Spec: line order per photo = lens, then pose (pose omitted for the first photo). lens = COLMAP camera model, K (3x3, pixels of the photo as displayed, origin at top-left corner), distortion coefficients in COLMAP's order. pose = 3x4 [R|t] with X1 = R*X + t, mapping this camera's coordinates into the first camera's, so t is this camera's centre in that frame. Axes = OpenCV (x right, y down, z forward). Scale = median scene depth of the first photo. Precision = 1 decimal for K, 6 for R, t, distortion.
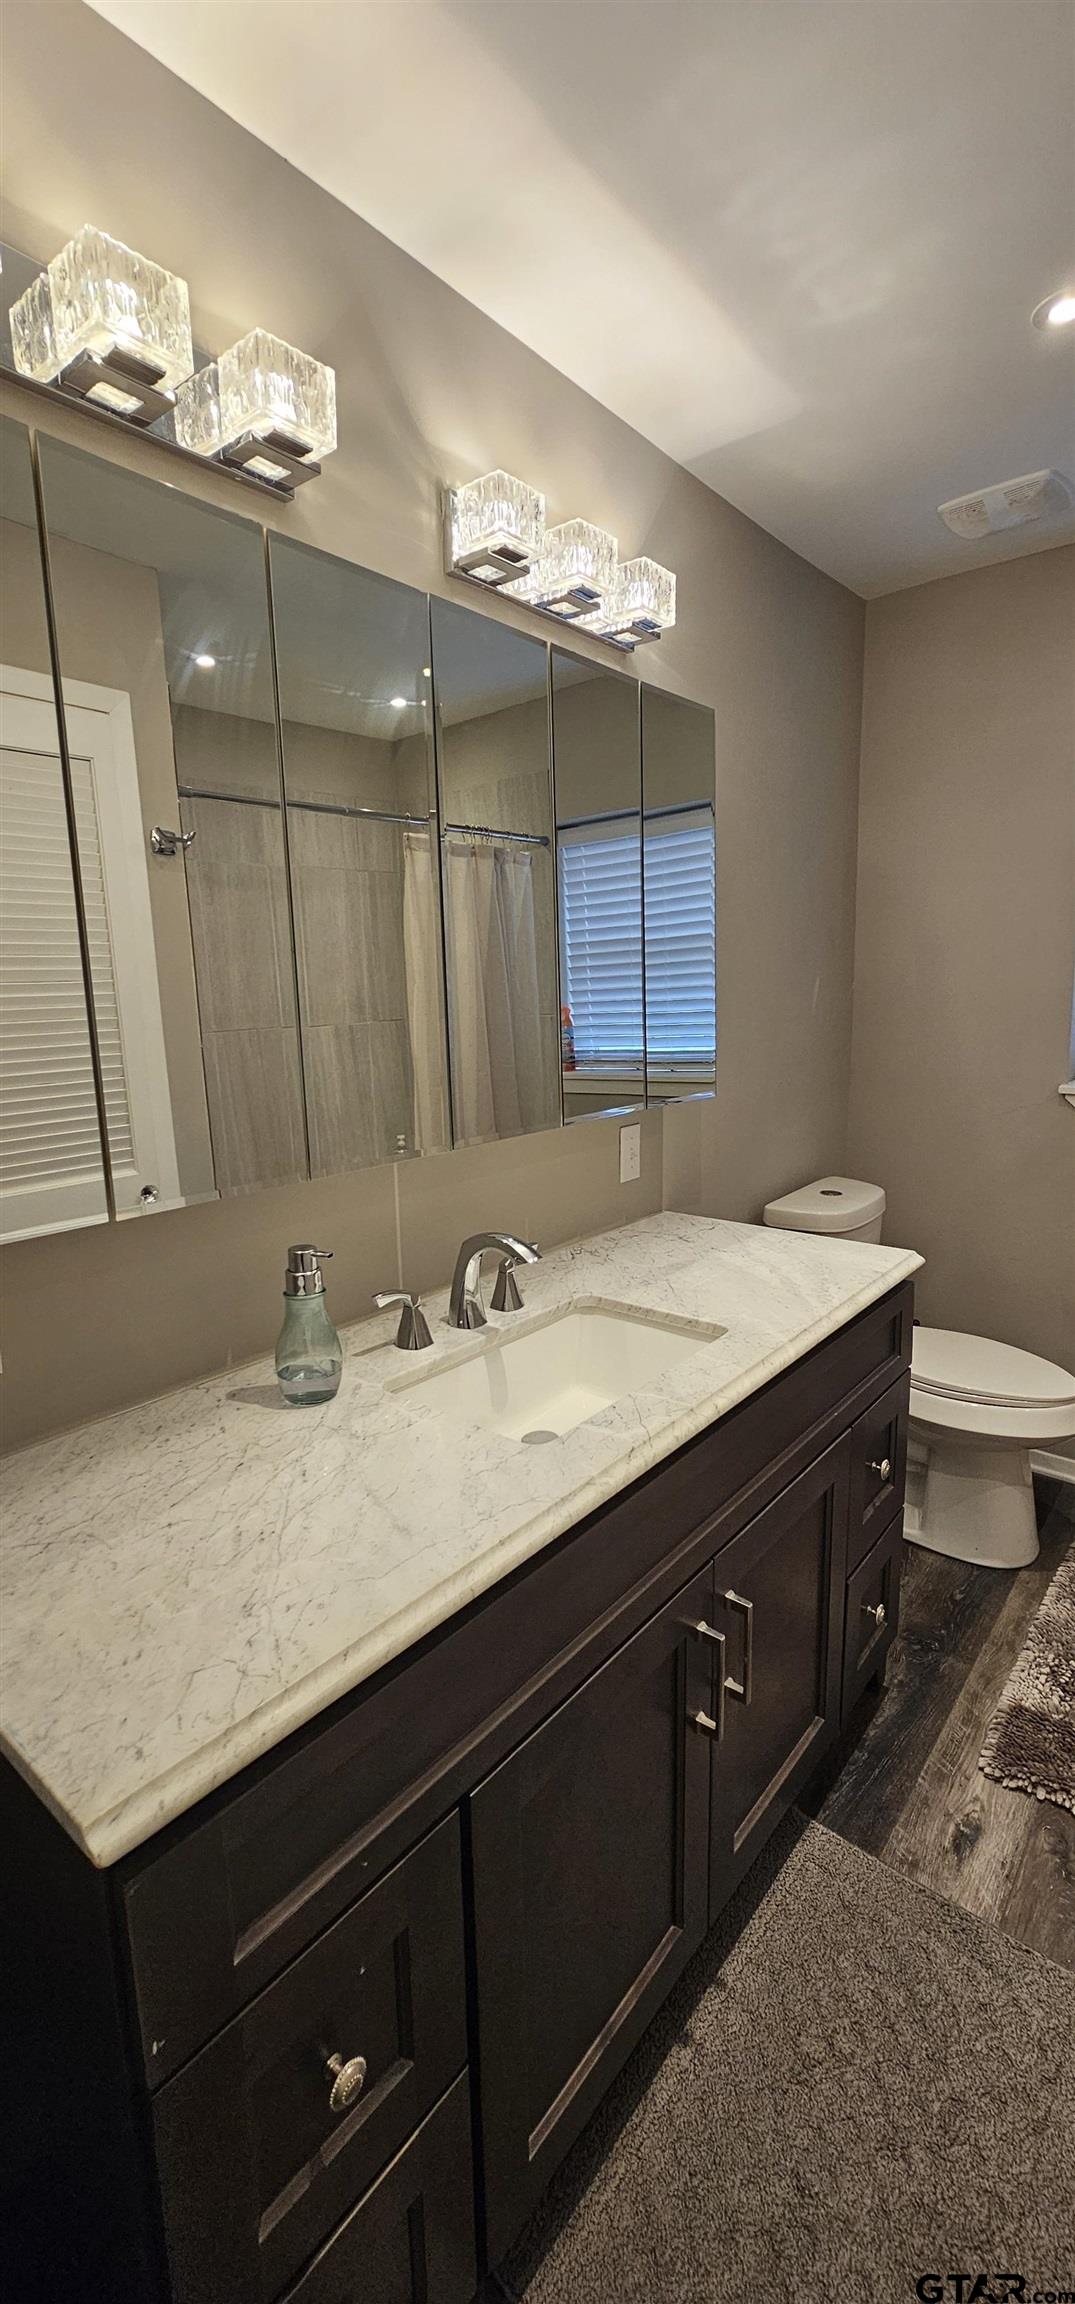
lens RADIAL K [[941.4, 0, 528.2], [0, 941.4, 1155.8], [0, 0, 1]] dist [-0.003503, 0.001034]
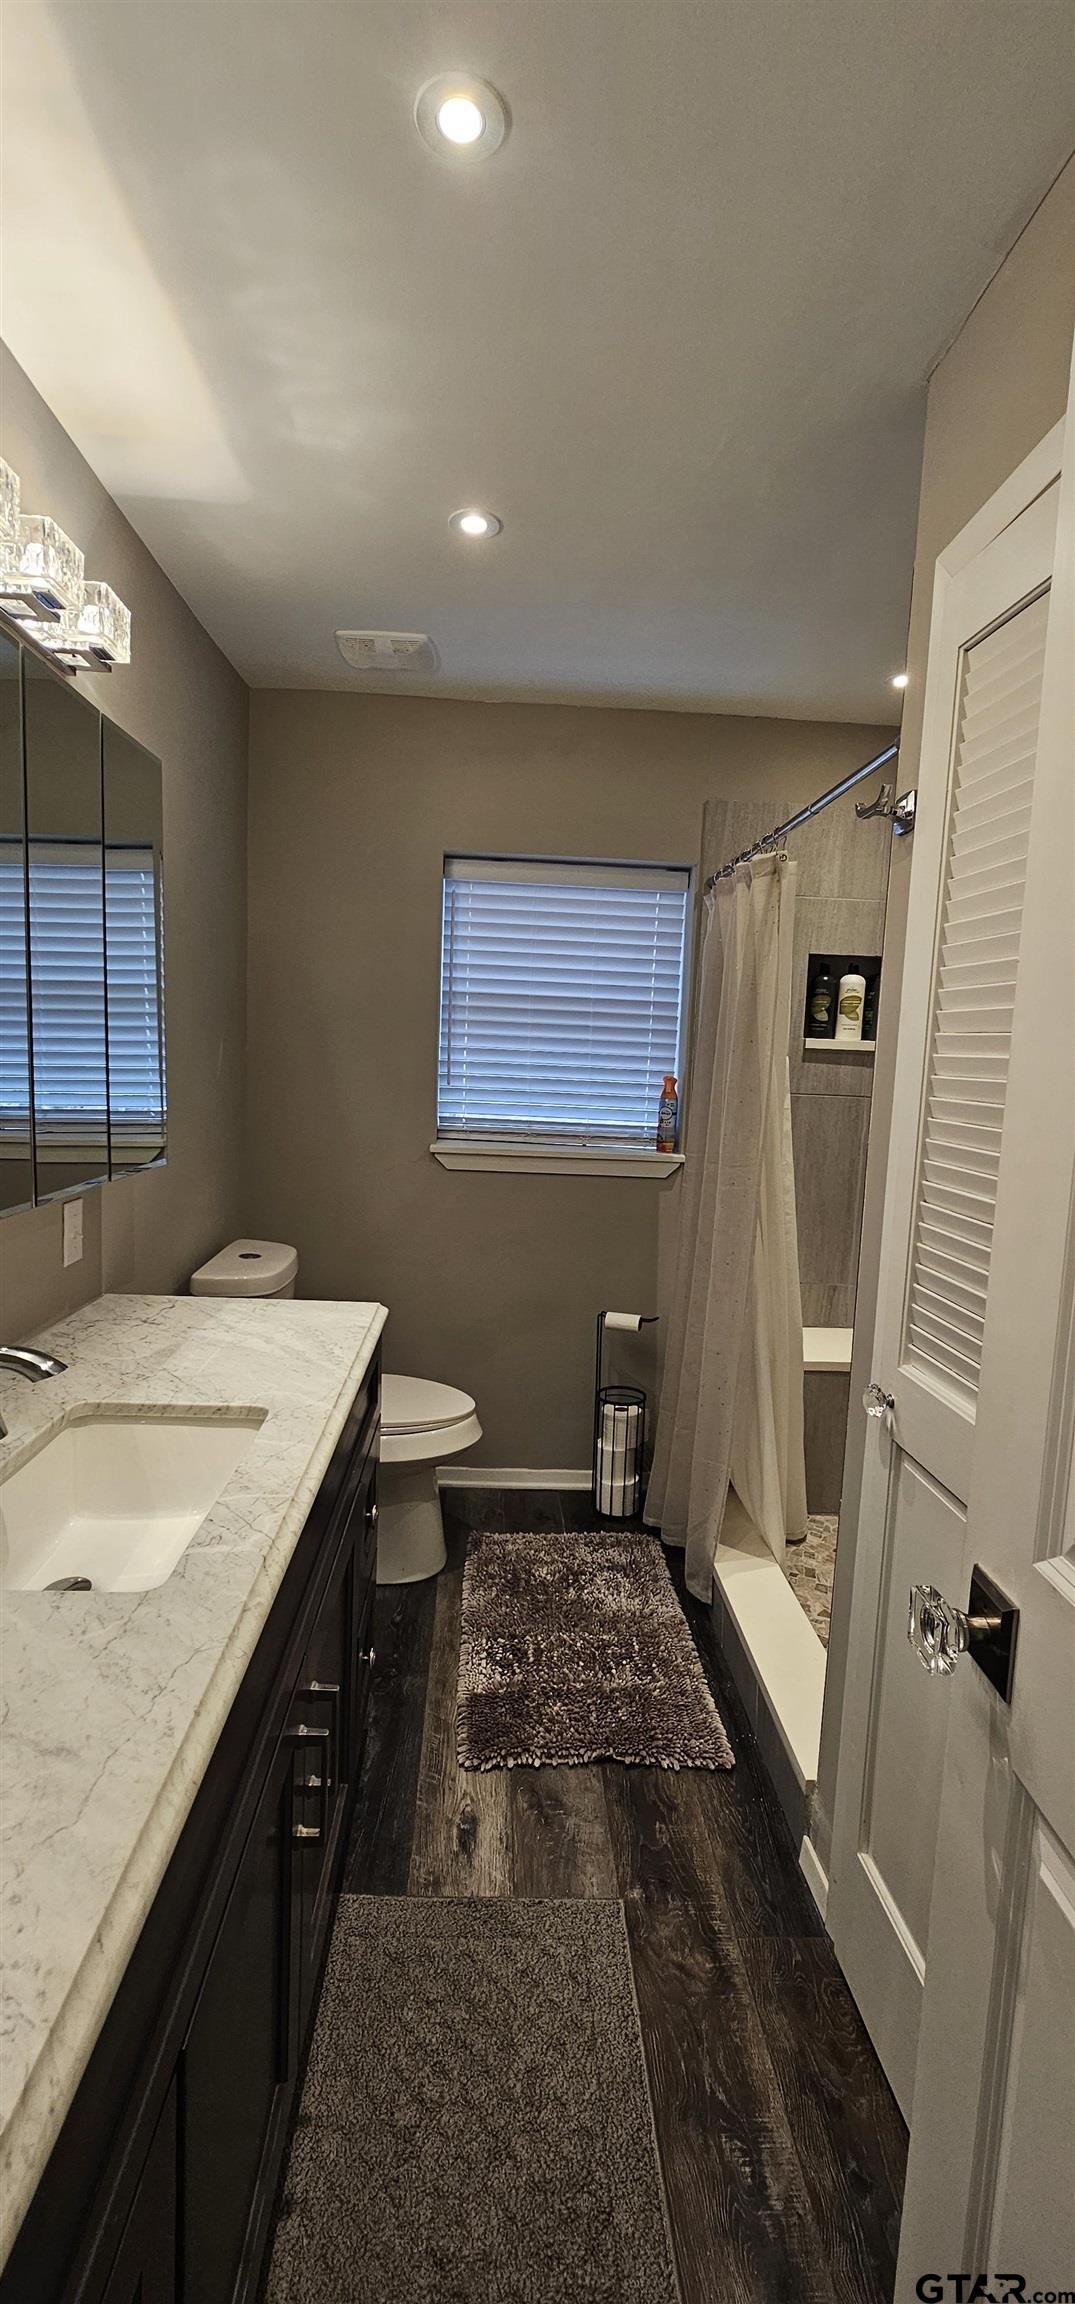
lens RADIAL K [[941.4, 0, 524.9], [0, 941.4, 1153.4], [0, 0, 1]] dist [-0.003503, 0.001034]
pose [[0.742894, -0.020820, 0.669086, -0.191862], [0.062726, 0.997284, -0.038613, -0.018264], [-0.666464, 0.070655, 0.742182, 0.080415]]
